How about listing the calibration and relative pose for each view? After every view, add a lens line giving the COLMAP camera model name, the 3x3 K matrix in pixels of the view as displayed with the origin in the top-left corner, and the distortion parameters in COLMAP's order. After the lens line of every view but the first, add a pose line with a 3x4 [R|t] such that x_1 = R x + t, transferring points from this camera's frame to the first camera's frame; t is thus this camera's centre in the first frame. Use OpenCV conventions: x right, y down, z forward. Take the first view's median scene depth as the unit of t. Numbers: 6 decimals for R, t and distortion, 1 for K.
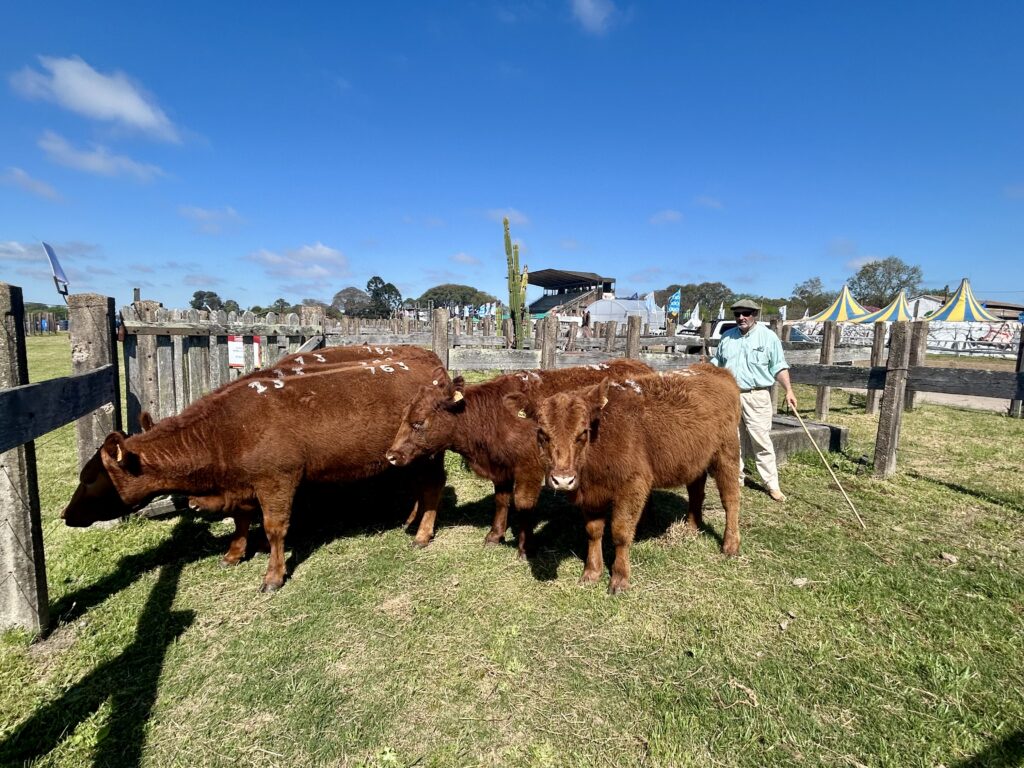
lens RADIAL K [[539.0, 0, 512.5], [0, 539.0, 384.8], [0, 0, 1]] dist [0.001628, 0.000051]
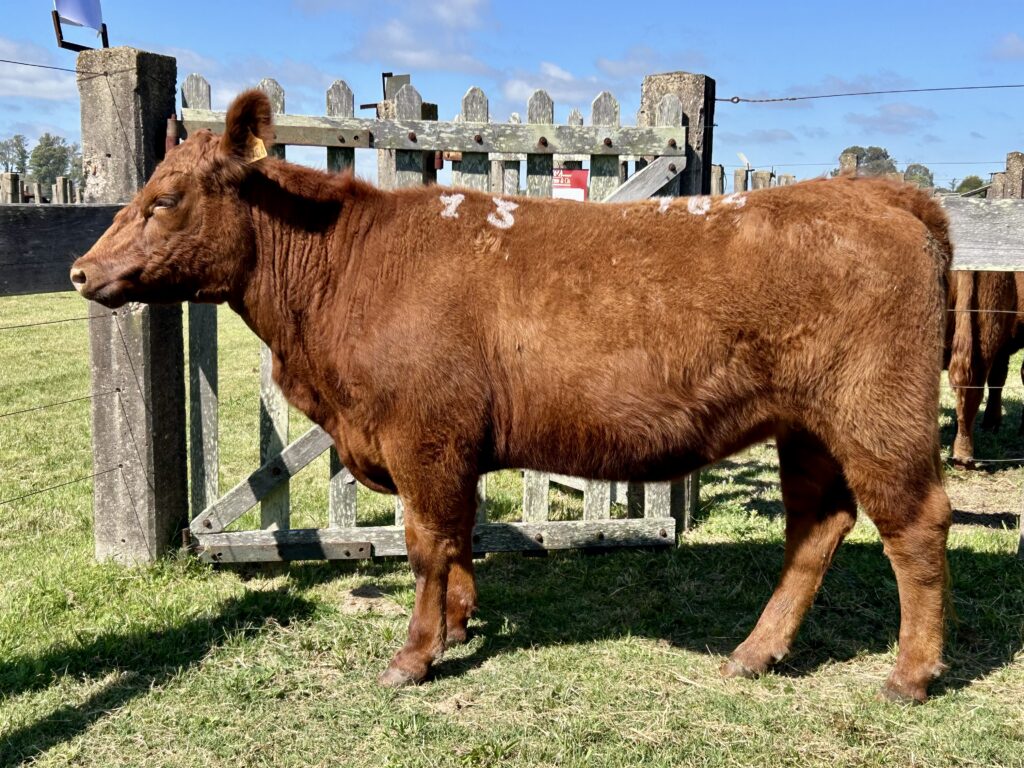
lens RADIAL K [[1299.0, 0, 511.7], [0, 1299.0, 384.8], [0, 0, 1]] dist [0.031684, 0.000000]
pose [[0.717962, 0.082513, -0.691174, 0.215737], [-0.073769, 0.996377, 0.042321, 0.039474], [0.692162, 0.020603, 0.721448, 0.400215]]
